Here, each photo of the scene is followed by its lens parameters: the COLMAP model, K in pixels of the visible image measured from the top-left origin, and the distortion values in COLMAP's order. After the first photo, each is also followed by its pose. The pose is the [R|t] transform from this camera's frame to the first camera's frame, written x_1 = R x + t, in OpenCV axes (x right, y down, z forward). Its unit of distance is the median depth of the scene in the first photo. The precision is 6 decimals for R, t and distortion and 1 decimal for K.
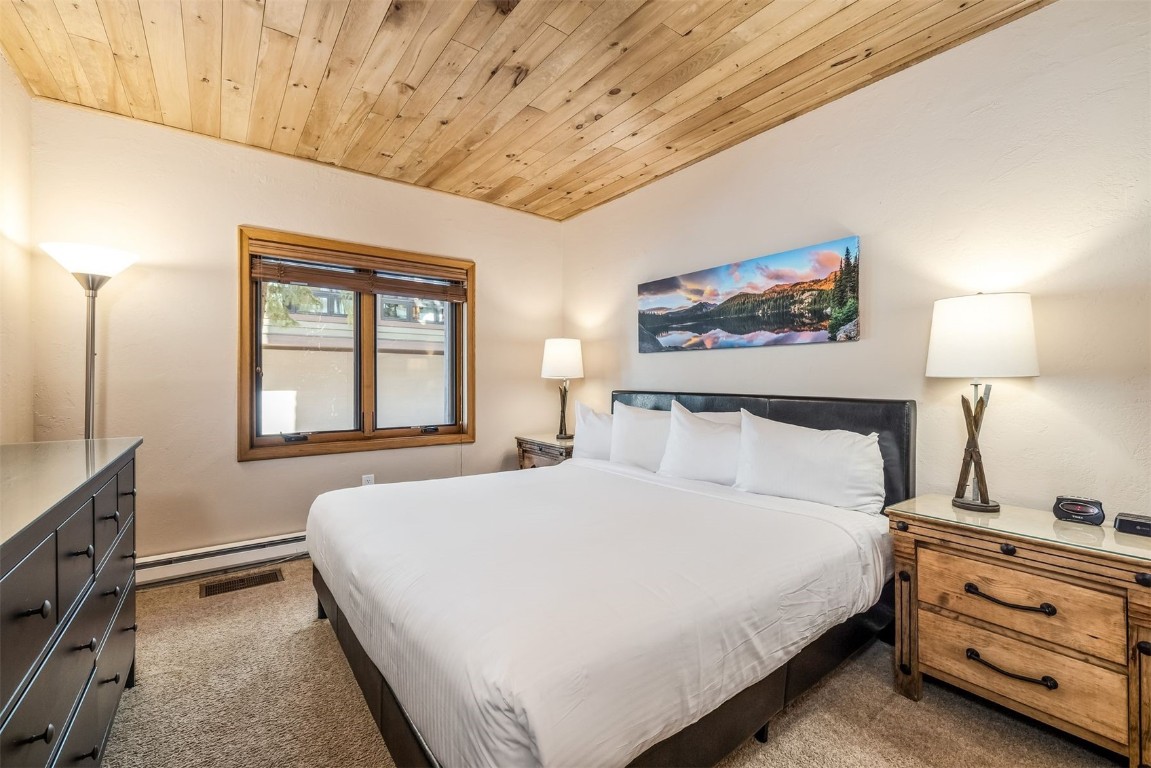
lens RADIAL K [[484.6, 0, 572.7], [0, 484.6, 381.3], [0, 0, 1]] dist [-0.000725, 0.000199]
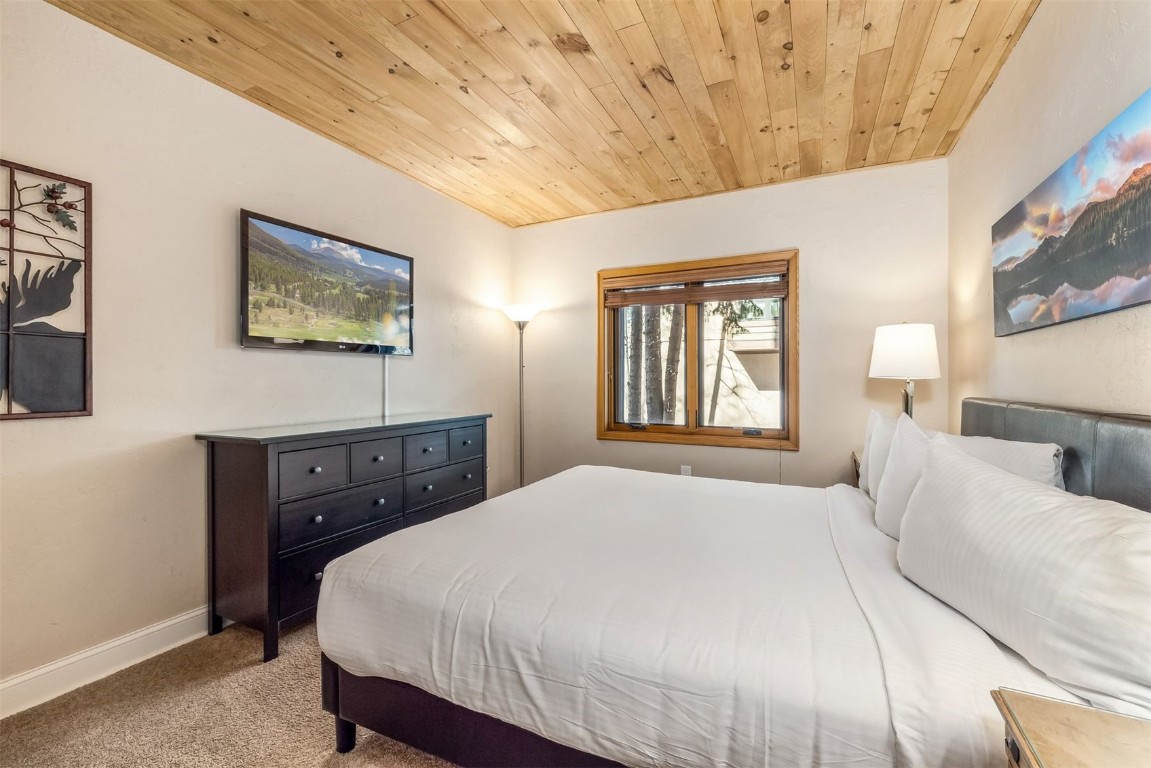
lens RADIAL K [[484.6, 0, 573.7], [0, 484.6, 381.8], [0, 0, 1]] dist [-0.000725, 0.000199]
pose [[0.455907, 0.000625, -0.890027, 0.481847], [-0.001285, 0.999999, 0.000044, -0.001568], [0.890026, 0.001123, 0.455908, 0.271847]]
